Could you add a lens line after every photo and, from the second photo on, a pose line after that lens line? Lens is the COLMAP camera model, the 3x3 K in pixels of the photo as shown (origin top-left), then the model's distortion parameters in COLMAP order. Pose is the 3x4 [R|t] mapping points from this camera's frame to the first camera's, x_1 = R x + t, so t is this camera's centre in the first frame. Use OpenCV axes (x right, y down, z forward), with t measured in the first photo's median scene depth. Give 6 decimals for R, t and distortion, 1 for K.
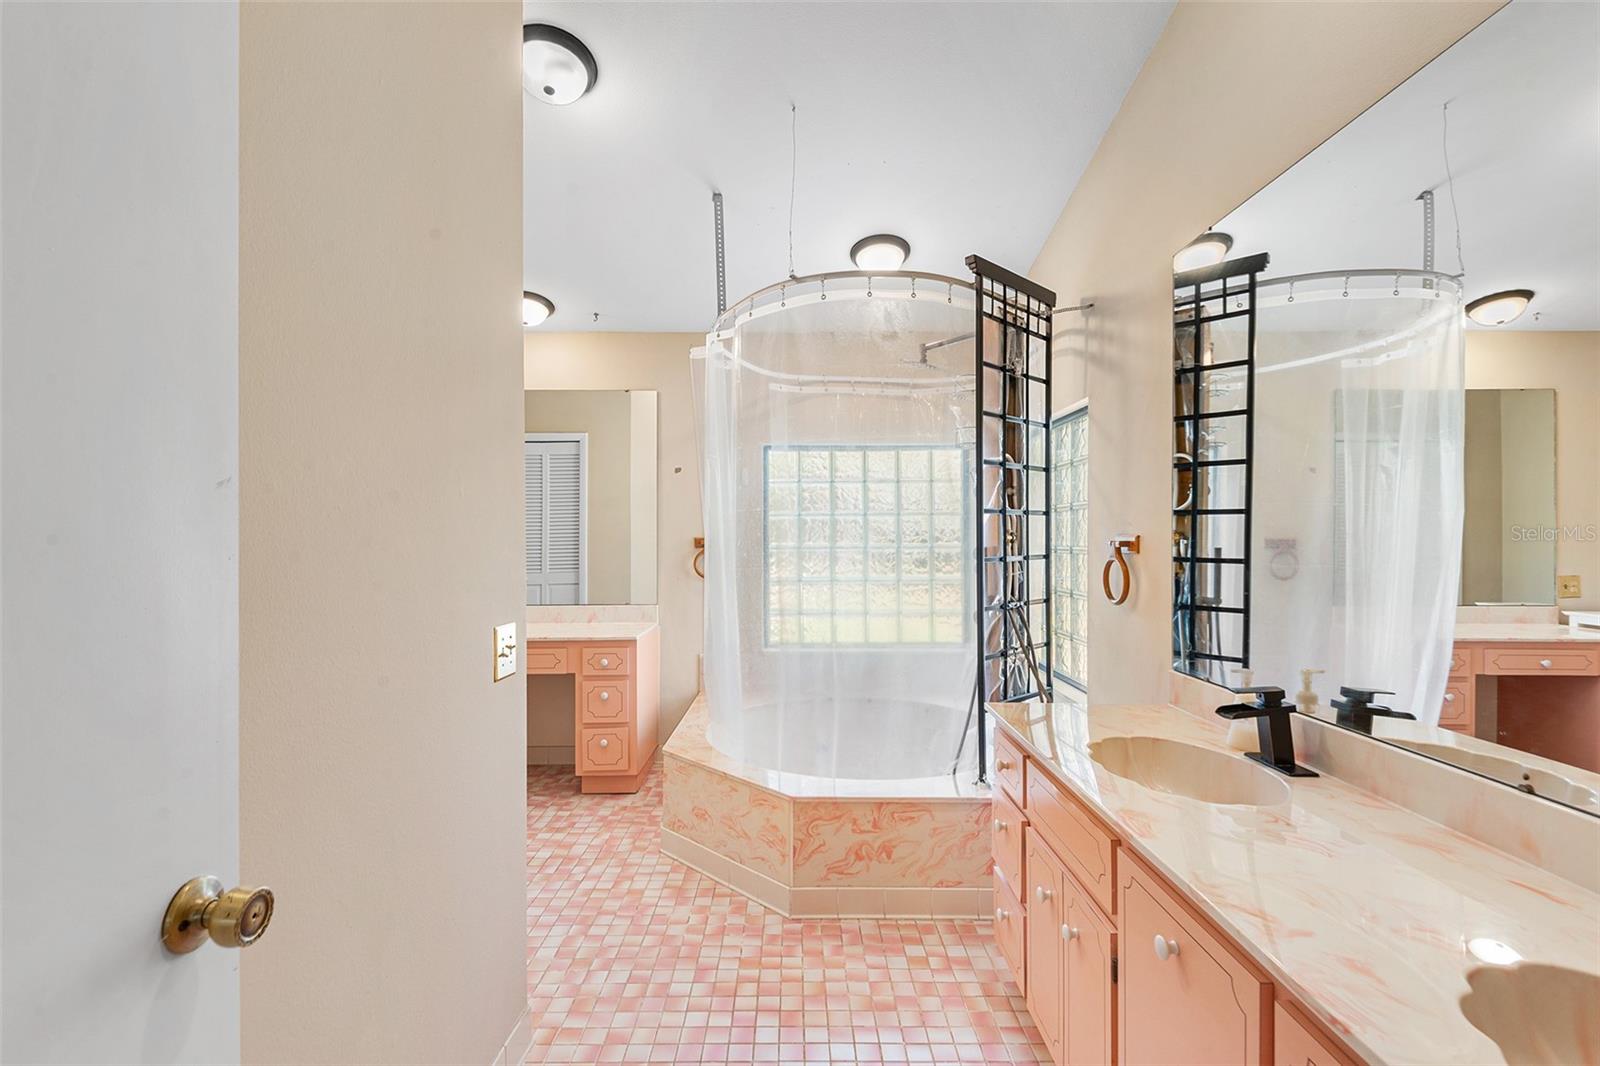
lens RADIAL K [[718.8, 0, 800.0], [0, 718.8, 533.0], [0, 0, 1]] dist [0.029522, -0.020282]
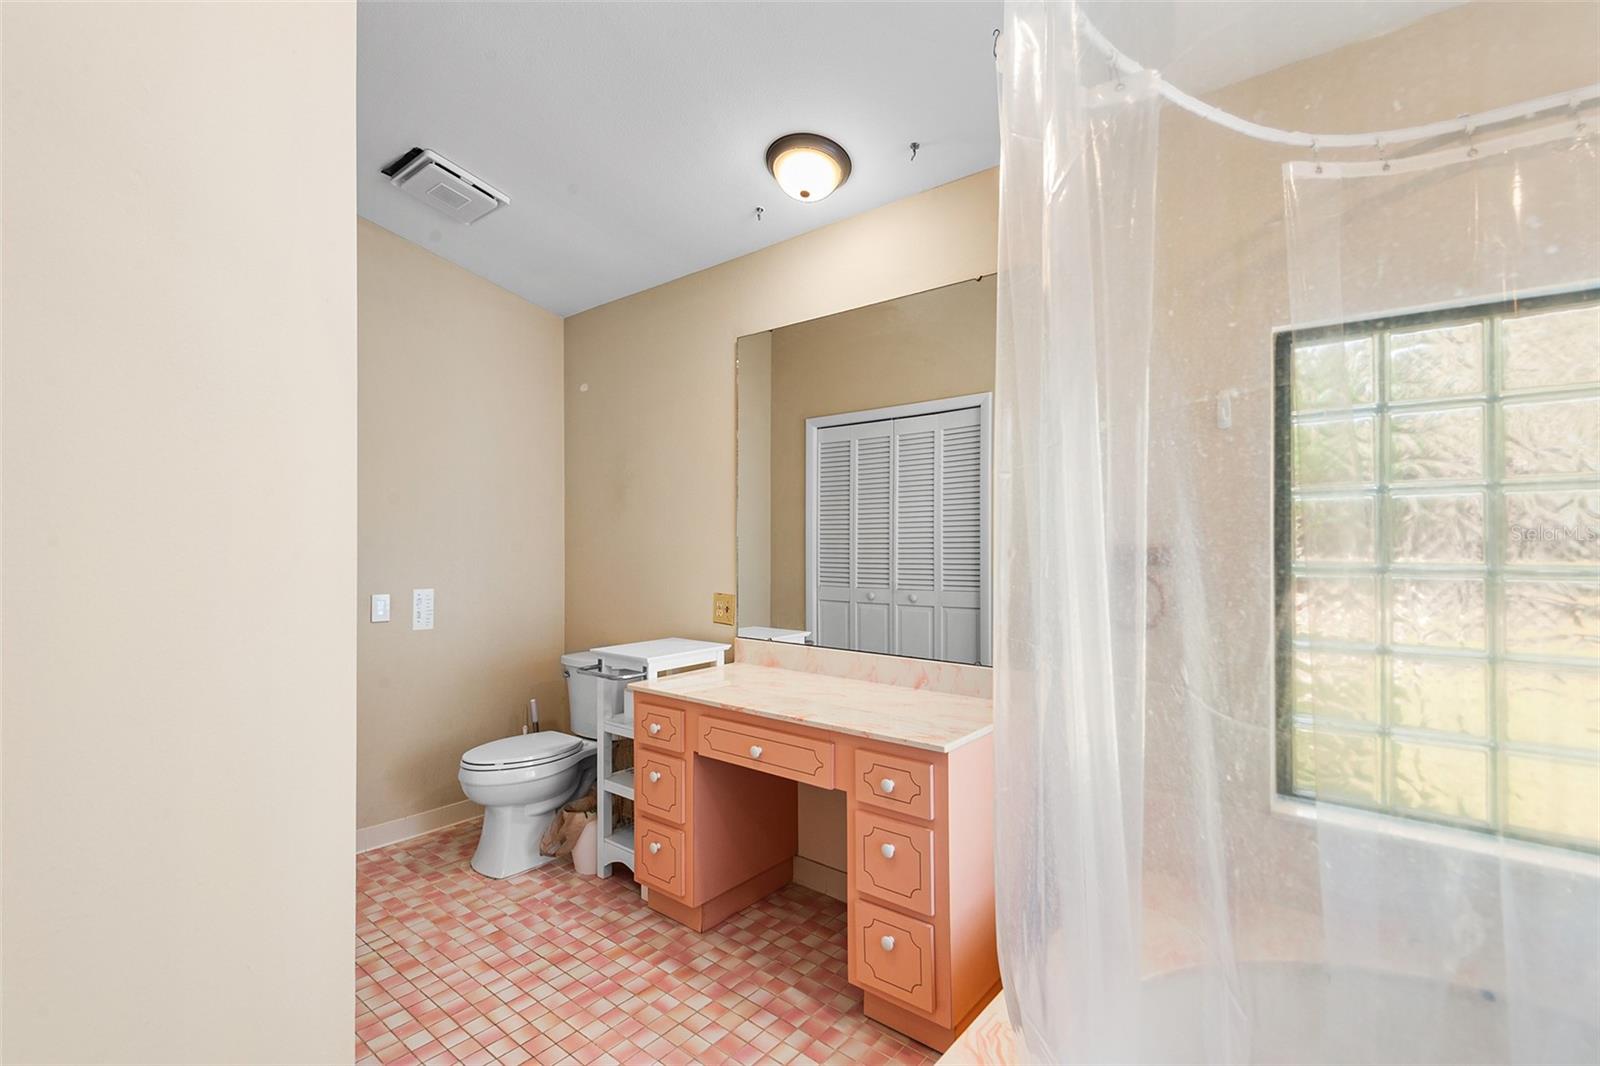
lens RADIAL K [[734.8, 0, 780.4], [0, 734.8, 540.8], [0, 0, 1]] dist [0.034659, -0.019515]
pose [[0.769900, -0.000155, -0.638165, 0.010008], [0.003471, 0.999986, 0.003945, 0.001085], [0.638155, -0.005253, 0.769890, 0.720169]]
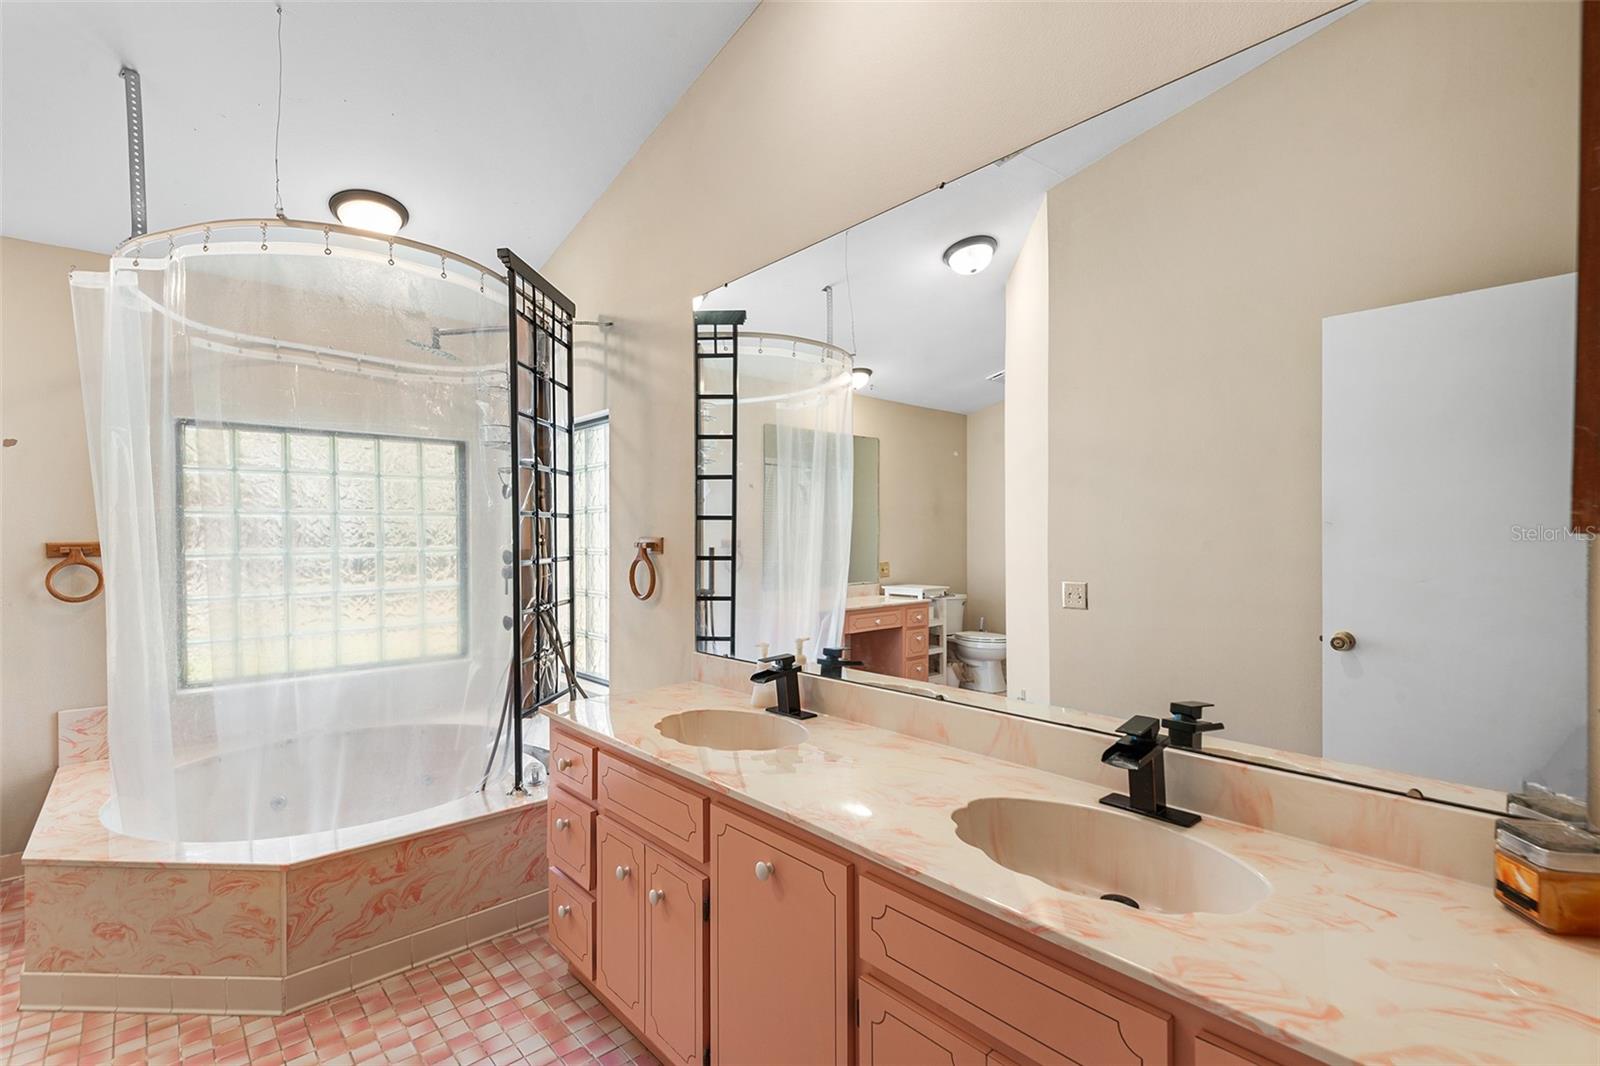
lens RADIAL K [[717.1, 0, 796.9], [0, 717.1, 536.9], [0, 0, 1]] dist [0.024665, -0.018279]
pose [[0.743366, -0.004322, 0.668871, -0.114815], [0.002058, 0.999989, 0.004175, -0.001837], [-0.668882, -0.001727, 0.743367, 0.019961]]
